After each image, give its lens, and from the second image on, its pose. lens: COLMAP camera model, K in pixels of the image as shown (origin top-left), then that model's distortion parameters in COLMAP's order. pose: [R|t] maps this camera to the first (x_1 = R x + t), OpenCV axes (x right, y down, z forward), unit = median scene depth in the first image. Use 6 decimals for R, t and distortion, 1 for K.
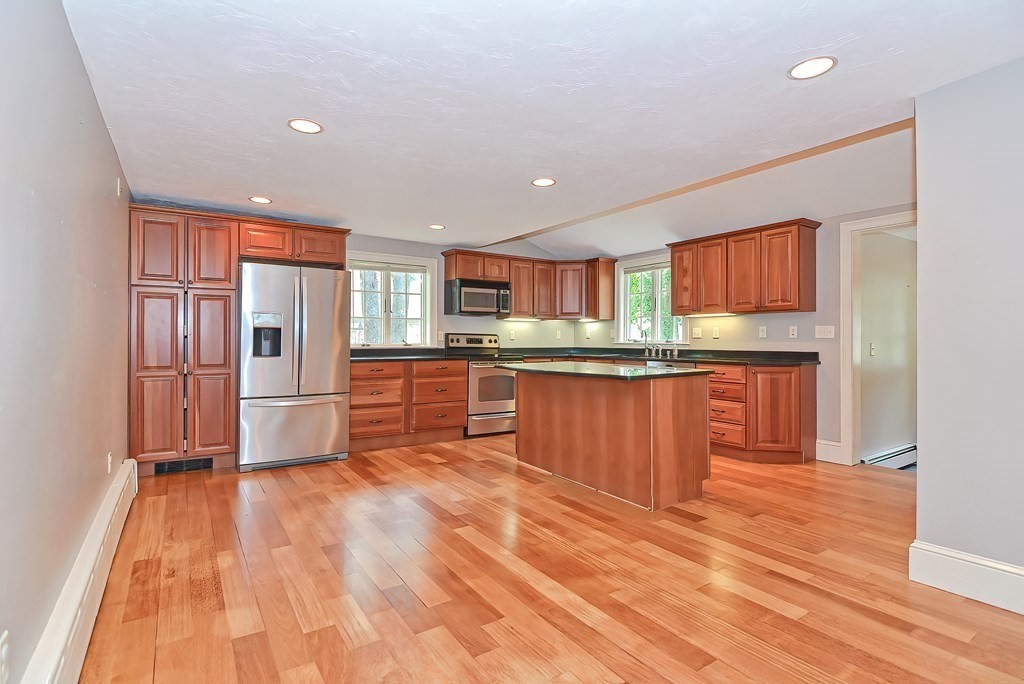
lens RADIAL K [[498.8, 0, 506.0], [0, 498.8, 341.6], [0, 0, 1]] dist [-0.003308, -0.000686]
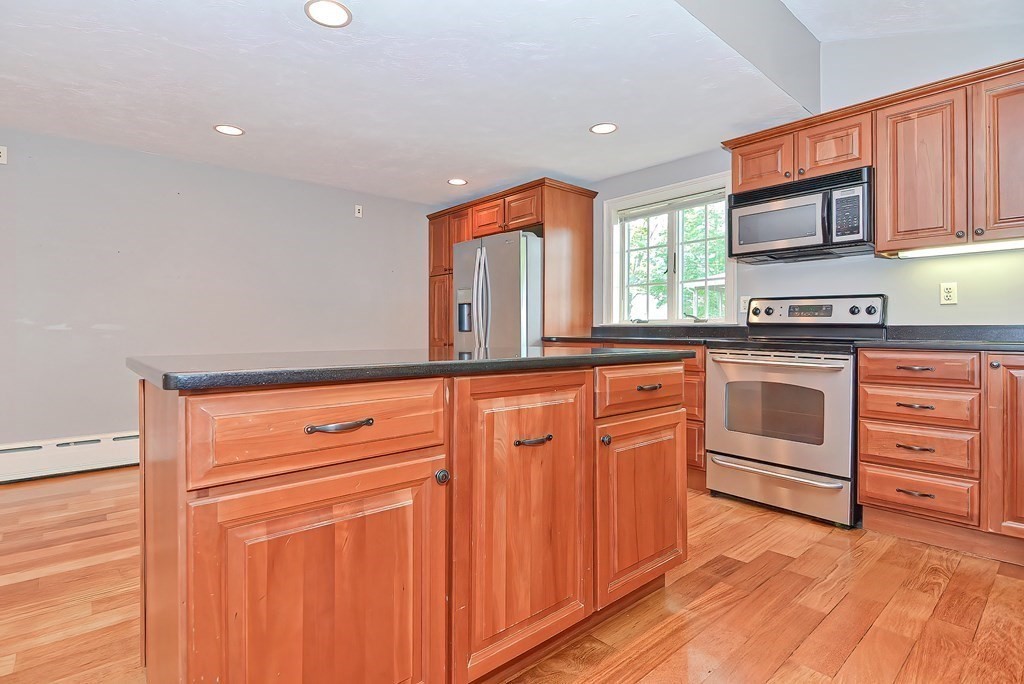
lens RADIAL K [[498.8, 0, 506.0], [0, 498.8, 337.1], [0, 0, 1]] dist [-0.003308, -0.000686]
pose [[0.110672, 0.024041, -0.993566, 0.392274], [0.007879, 0.999655, 0.025066, 0.009797], [0.993826, -0.010603, 0.110445, 0.668347]]
